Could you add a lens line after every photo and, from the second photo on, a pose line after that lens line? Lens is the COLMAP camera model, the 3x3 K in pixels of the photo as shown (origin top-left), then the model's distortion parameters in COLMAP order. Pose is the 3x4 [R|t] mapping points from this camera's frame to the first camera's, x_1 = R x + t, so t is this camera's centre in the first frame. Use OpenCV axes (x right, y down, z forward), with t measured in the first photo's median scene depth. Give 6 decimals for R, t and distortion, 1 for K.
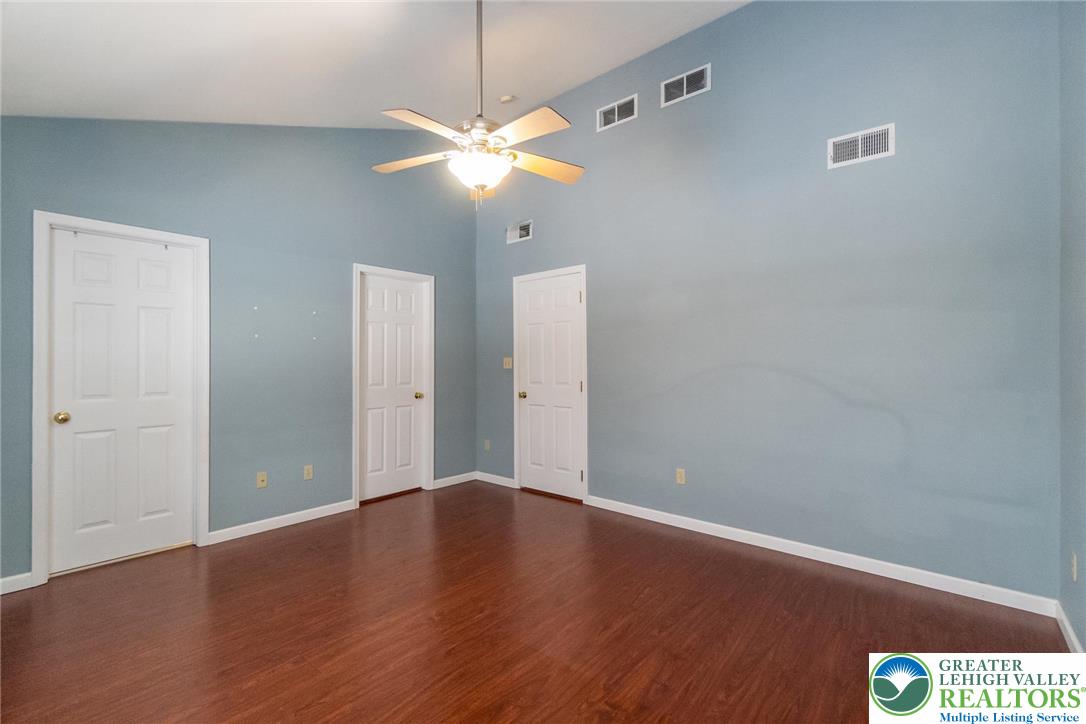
lens RADIAL K [[472.9, 0, 541.0], [0, 472.9, 359.6], [0, 0, 1]] dist [-0.000952, 0.000450]
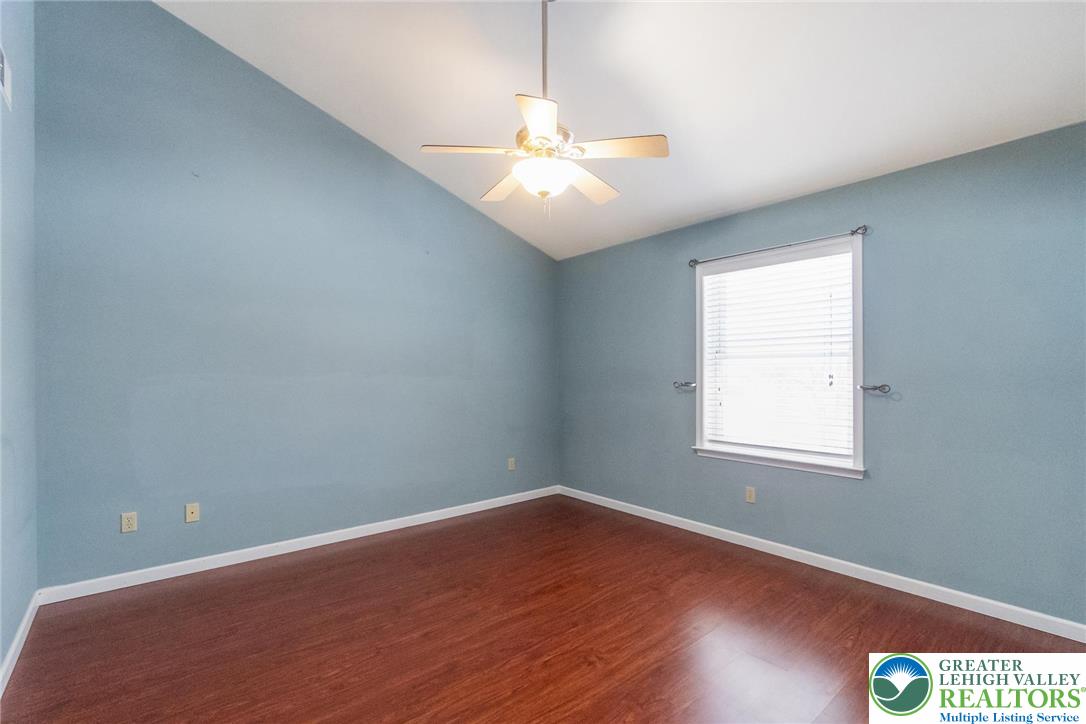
lens RADIAL K [[486.4, 0, 542.6], [0, 486.4, 331.2], [0, 0, 1]] dist [-0.002032, 0.000965]
pose [[-0.985905, 0.020253, 0.166078, -0.187485], [0.005709, 0.996140, -0.087592, 0.002094], [-0.167211, -0.085409, -0.982215, 1.281275]]
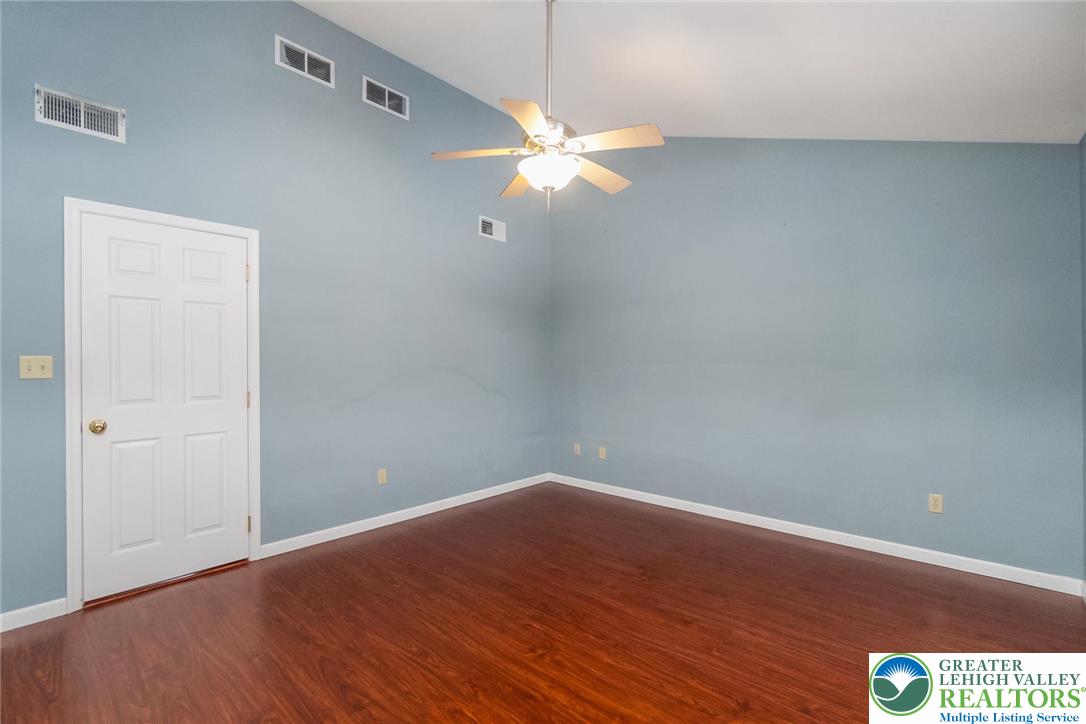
lens RADIAL K [[472.9, 0, 541.0], [0, 472.9, 359.6], [0, 0, 1]] dist [-0.000952, 0.000450]
pose [[0.026898, 0.011260, 0.999575, -0.718003], [-0.001994, 0.999935, -0.011210, 0.006338], [-0.999636, -0.001691, 0.026919, 0.629759]]
